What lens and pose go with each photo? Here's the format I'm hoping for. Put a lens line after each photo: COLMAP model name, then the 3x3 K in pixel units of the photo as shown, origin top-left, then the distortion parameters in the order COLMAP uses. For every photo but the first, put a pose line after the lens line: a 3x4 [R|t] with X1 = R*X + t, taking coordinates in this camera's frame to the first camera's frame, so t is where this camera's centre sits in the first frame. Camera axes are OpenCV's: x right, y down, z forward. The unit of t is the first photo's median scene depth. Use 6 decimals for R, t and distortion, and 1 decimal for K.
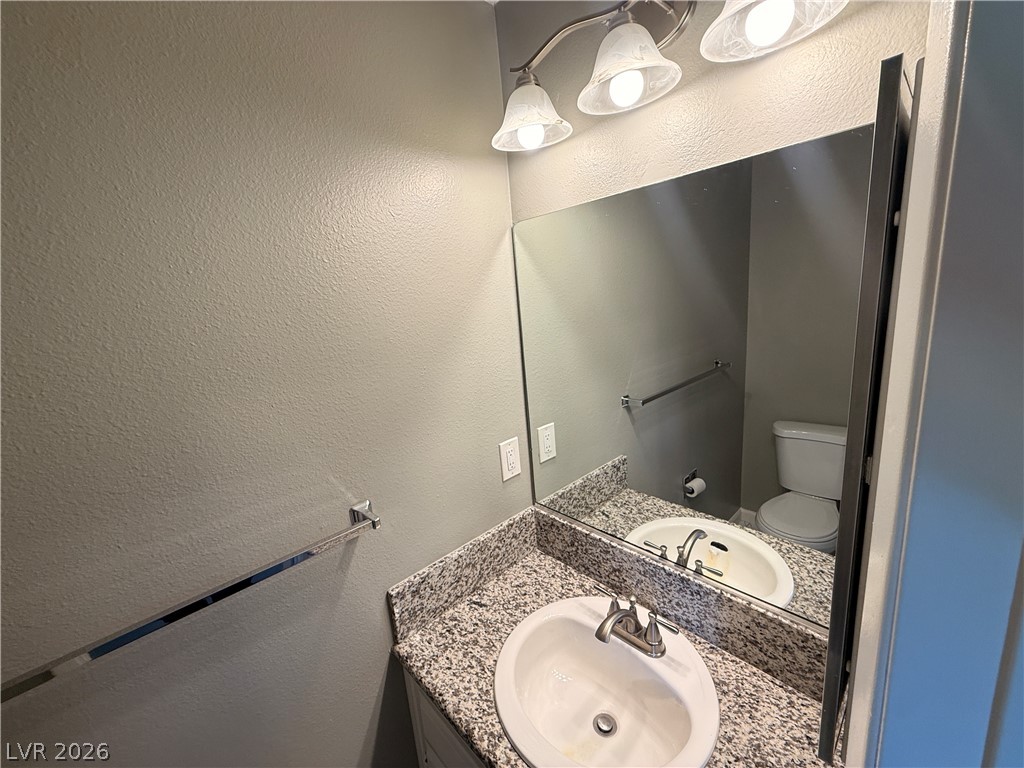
lens RADIAL K [[411.1, 0, 513.3], [0, 411.1, 384.5], [0, 0, 1]] dist [0.003455, 0.000669]
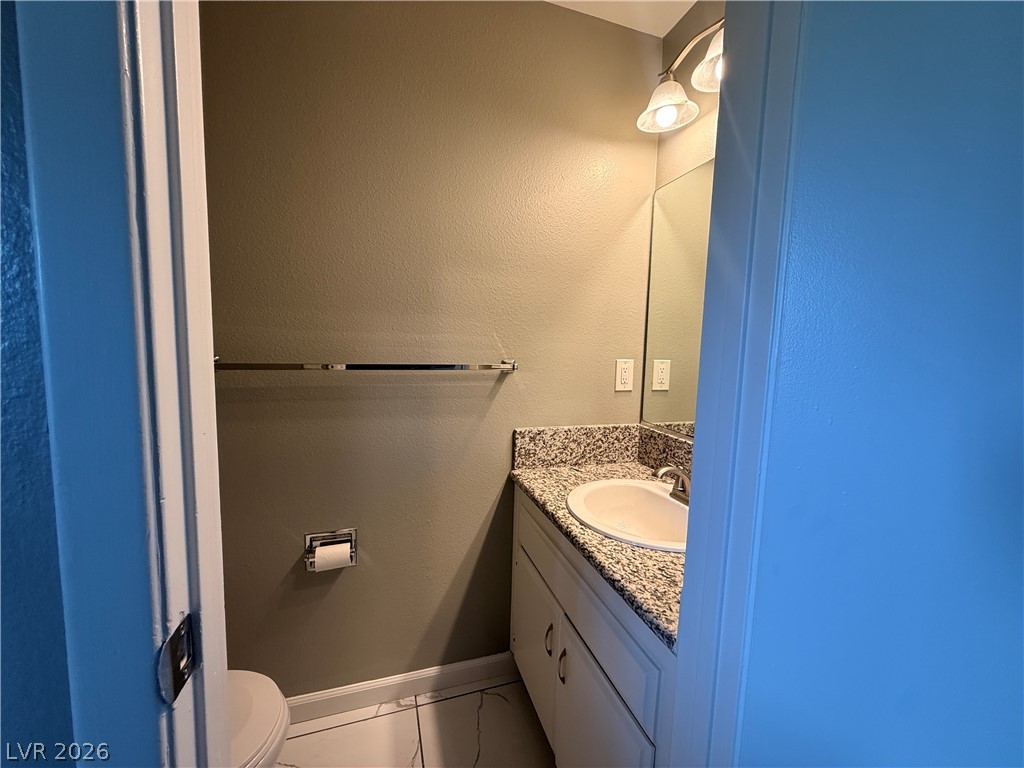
lens RADIAL K [[411.1, 0, 512.4], [0, 411.1, 383.3], [0, 0, 1]] dist [0.003455, 0.000669]
pose [[0.894955, 0.148936, -0.420563, 0.229315], [-0.190012, 0.980111, -0.057252, 0.360163], [0.403671, 0.131150, 0.905455, -0.281364]]
